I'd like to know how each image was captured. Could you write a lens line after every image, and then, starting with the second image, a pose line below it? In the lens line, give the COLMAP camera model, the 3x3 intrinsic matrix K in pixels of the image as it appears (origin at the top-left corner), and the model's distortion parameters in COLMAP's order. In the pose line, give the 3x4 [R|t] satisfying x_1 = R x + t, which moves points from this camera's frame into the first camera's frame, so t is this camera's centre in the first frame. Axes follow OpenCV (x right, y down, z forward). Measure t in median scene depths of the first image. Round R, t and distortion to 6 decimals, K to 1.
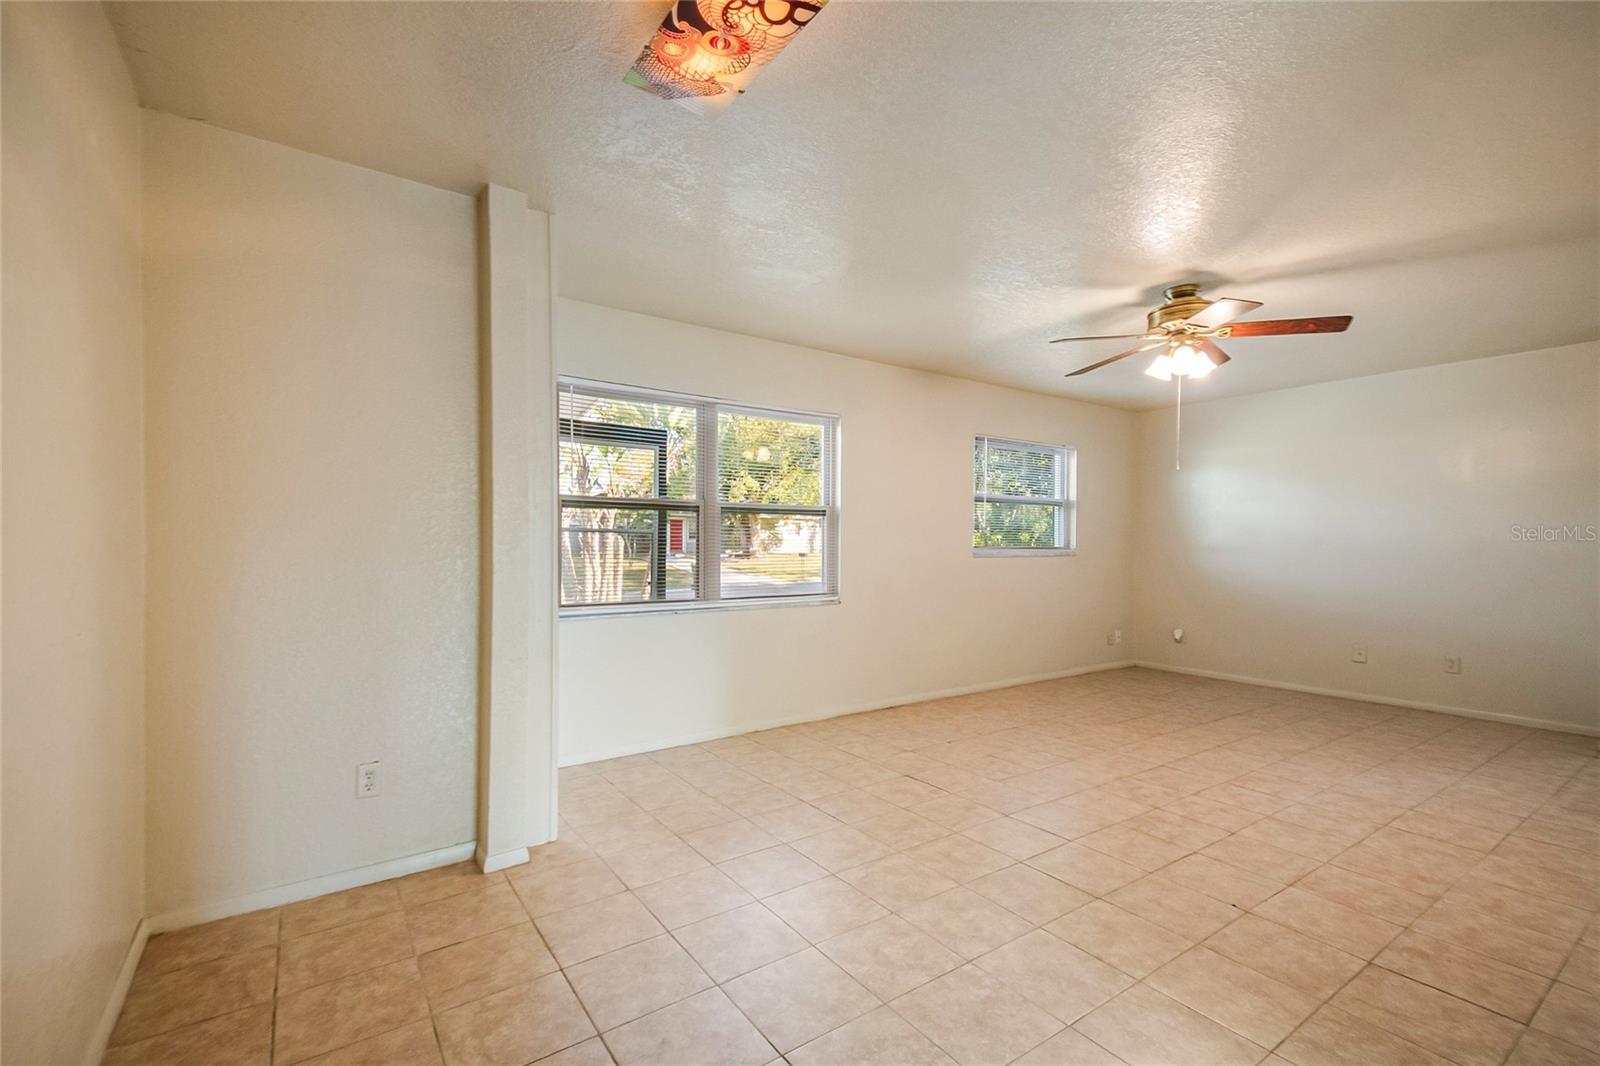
lens RADIAL K [[703.5, 0, 813.0], [0, 703.5, 538.6], [0, 0, 1]] dist [0.044004, -0.017231]
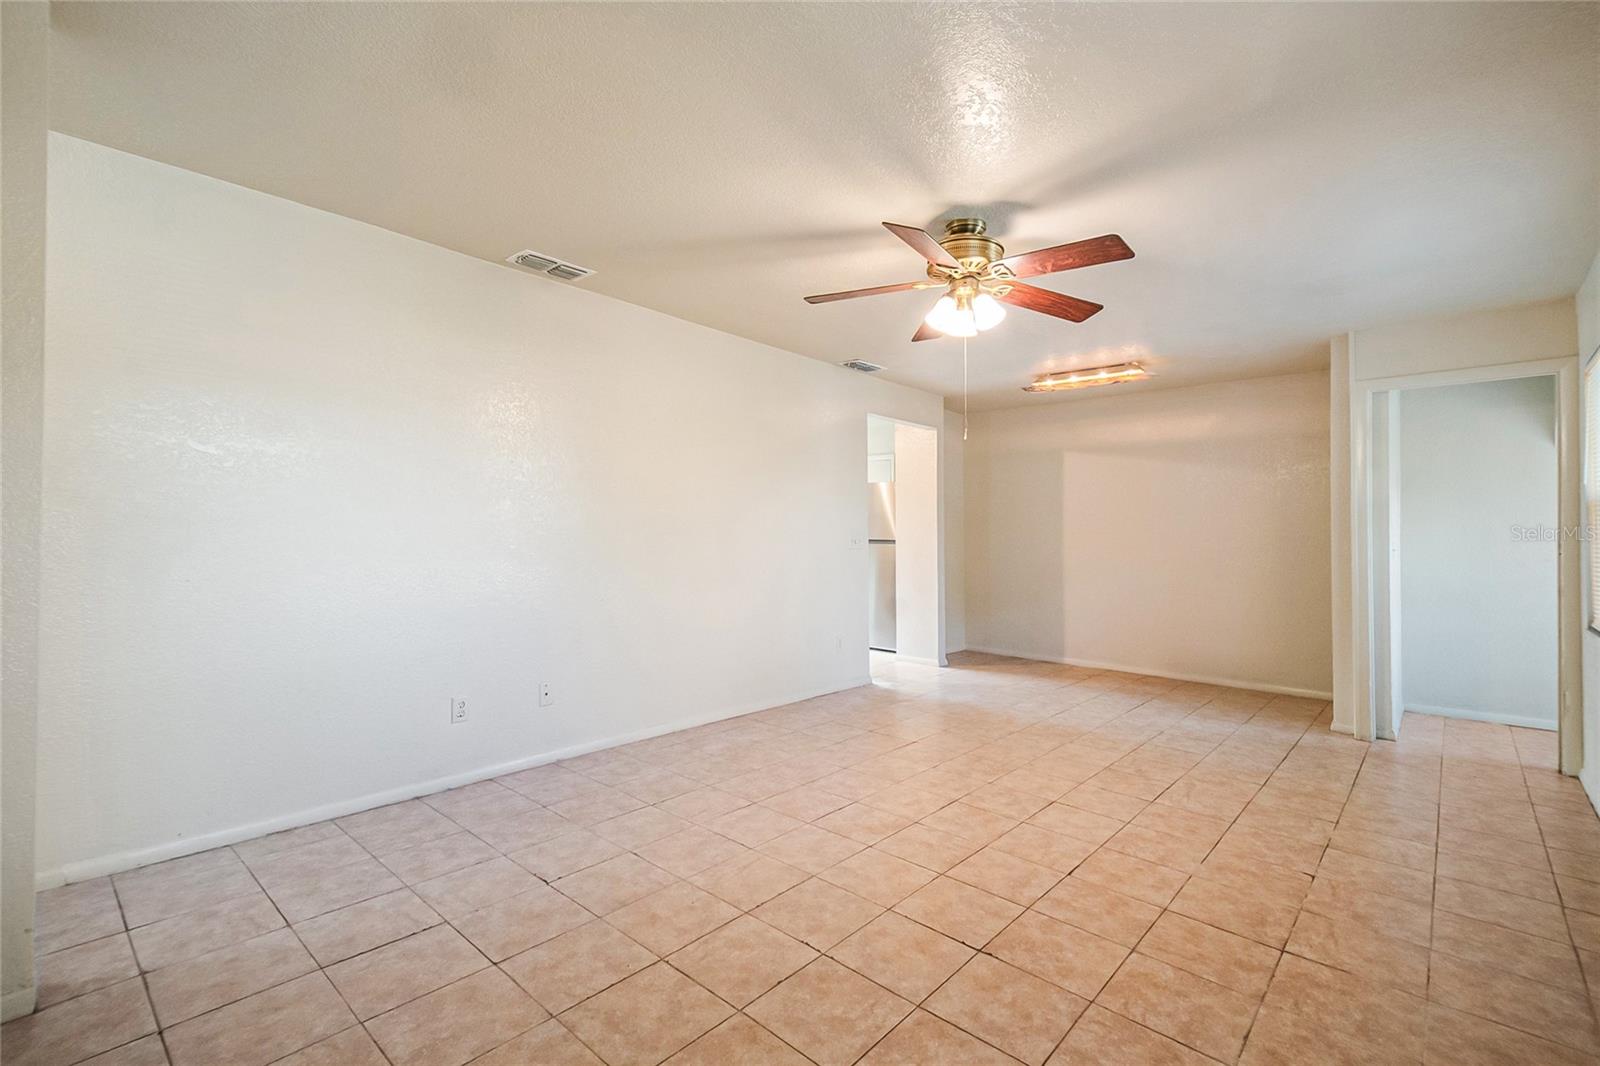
lens RADIAL K [[703.5, 0, 813.0], [0, 703.5, 538.6], [0, 0, 1]] dist [0.044004, -0.017231]
pose [[-0.976806, -0.017330, -0.213423, 0.866272], [-0.018133, 0.999834, 0.001806, 0.011190], [0.213357, 0.005634, -0.976958, 1.760290]]
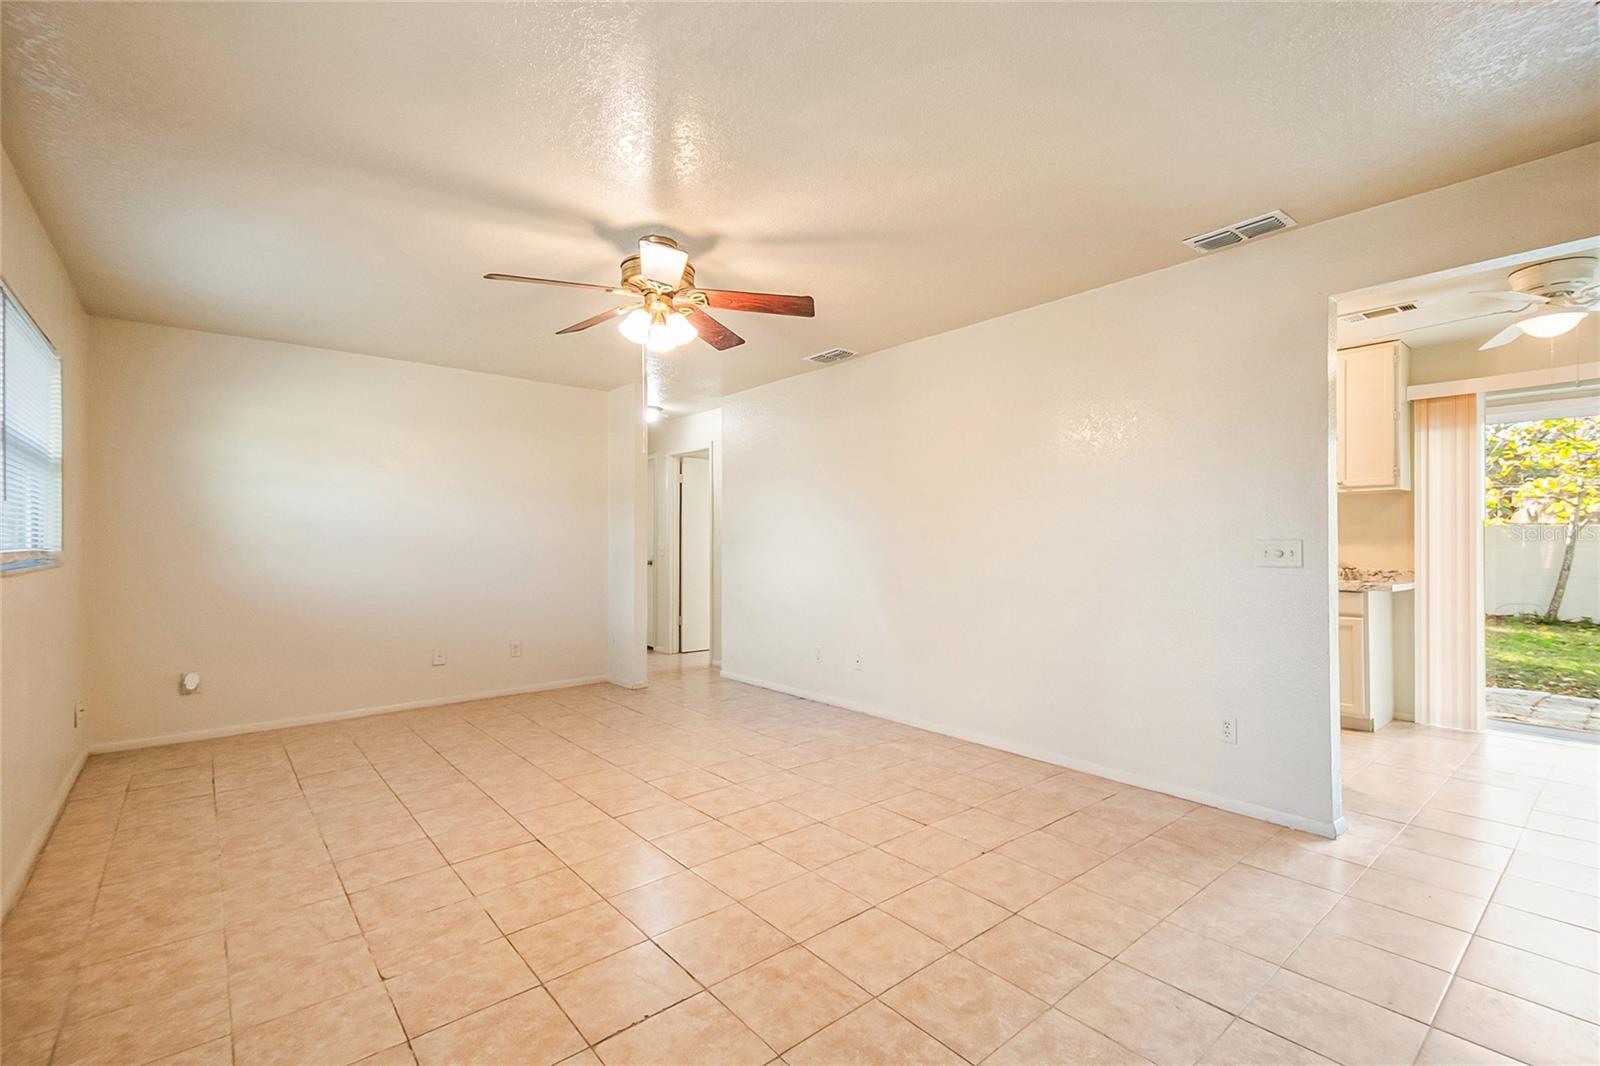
lens RADIAL K [[703.5, 0, 813.0], [0, 703.5, 538.6], [0, 0, 1]] dist [0.044004, -0.017231]
pose [[-0.083597, 0.000817, 0.996499, -0.345386], [-0.000861, 0.999999, -0.000892, 0.004892], [-0.996499, -0.000933, -0.083596, 0.894033]]
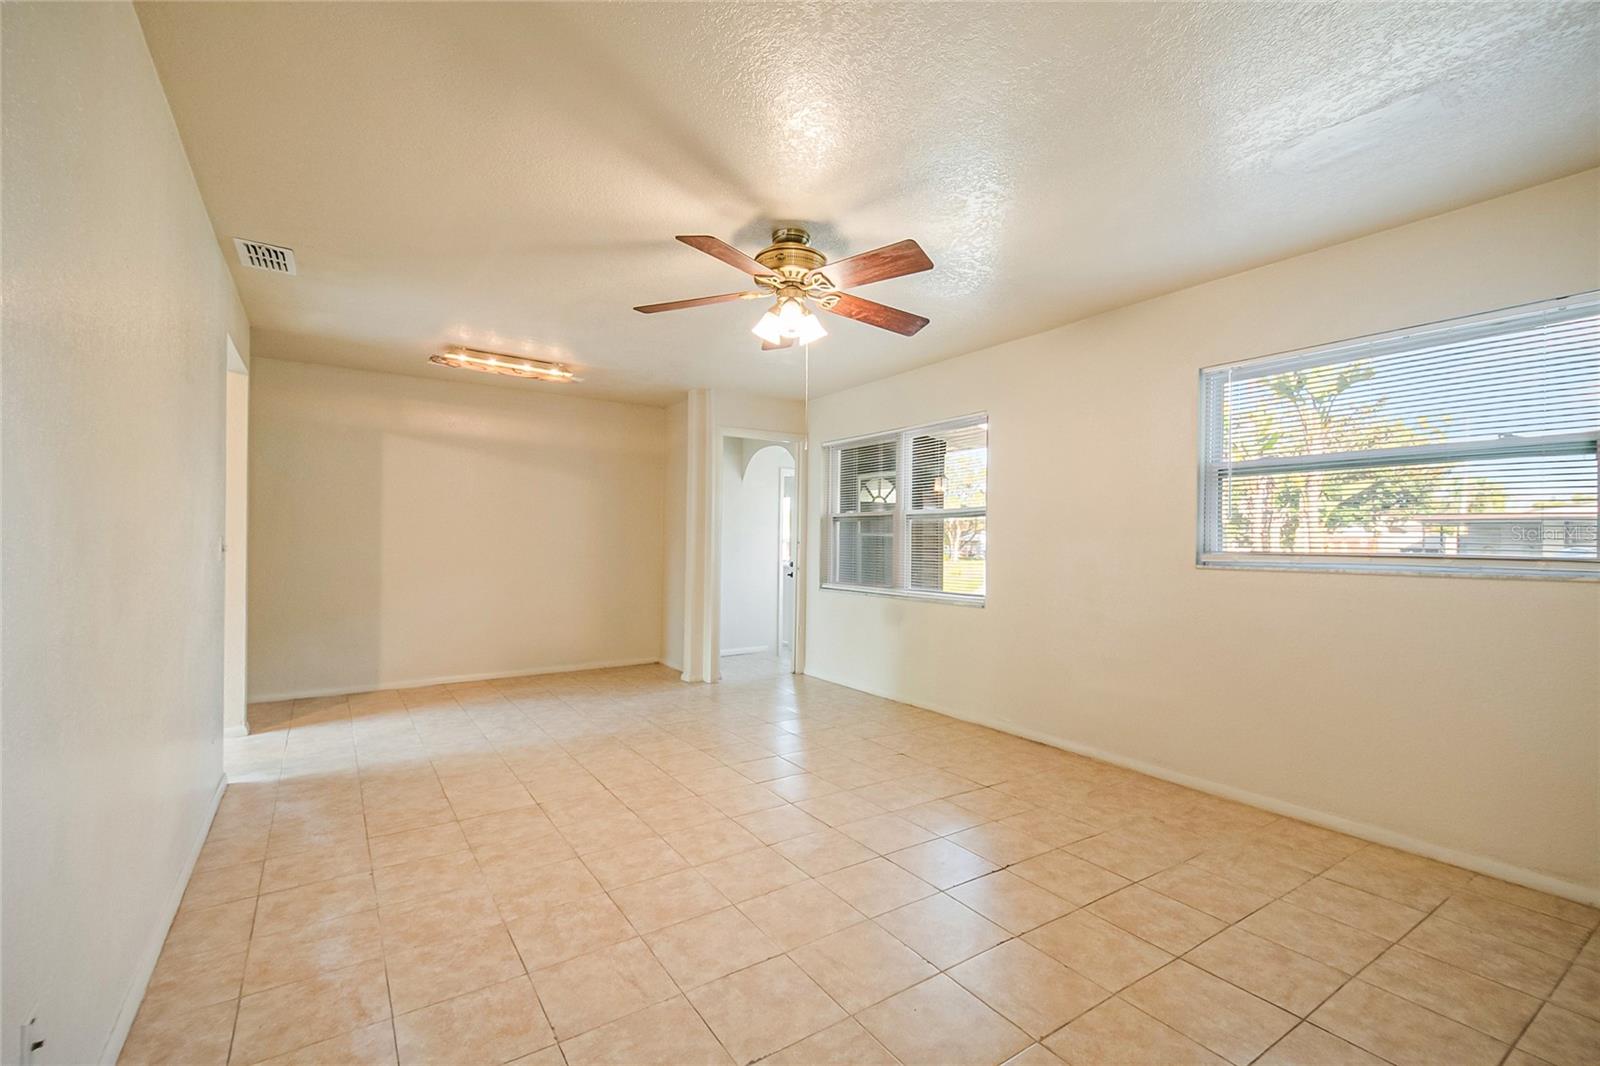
lens RADIAL K [[703.5, 0, 813.0], [0, 703.5, 538.6], [0, 0, 1]] dist [0.044004, -0.017231]
pose [[-0.023217, -0.009404, -0.999686, 1.340254], [-0.006956, 0.999933, -0.009245, 0.010998], [0.999706, 0.006739, -0.023281, 1.055232]]
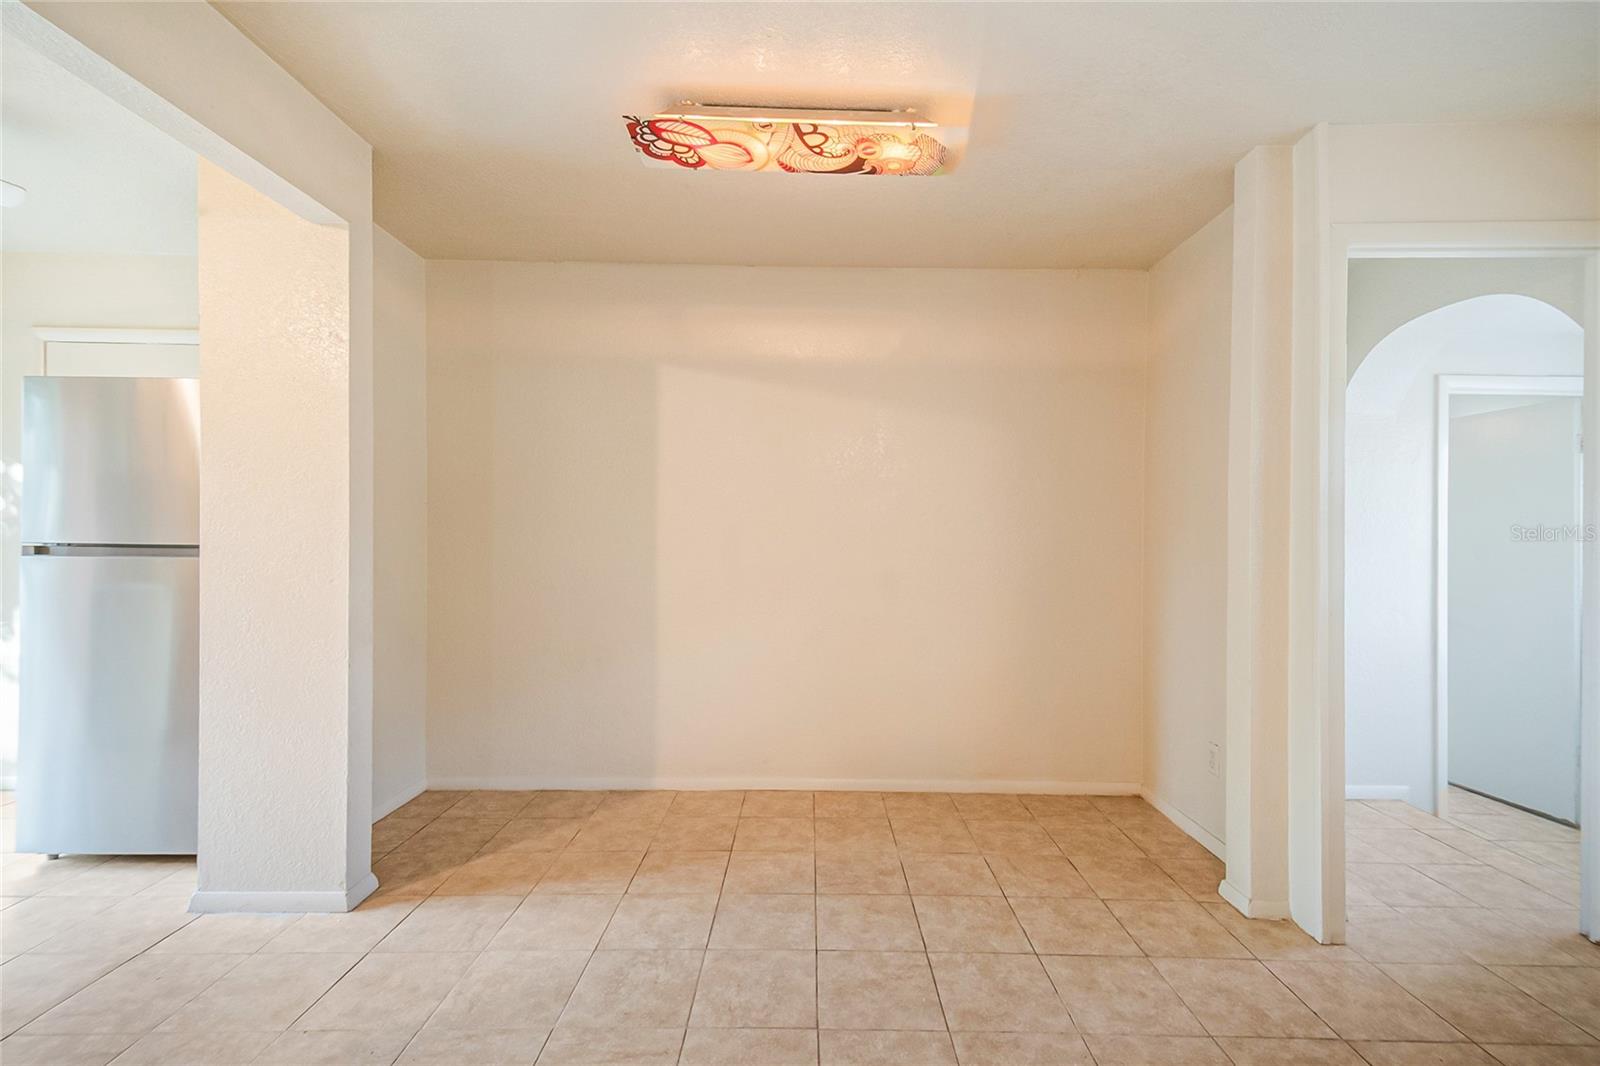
lens RADIAL K [[684.4, 0, 803.7], [0, 684.4, 525.1], [0, 0, 1]] dist [0.024287, 0.000037]
pose [[-0.586565, -0.030518, -0.809327, 0.439068], [-0.012079, 0.999508, -0.028935, 0.009595], [0.809812, -0.007196, -0.586646, 0.772142]]
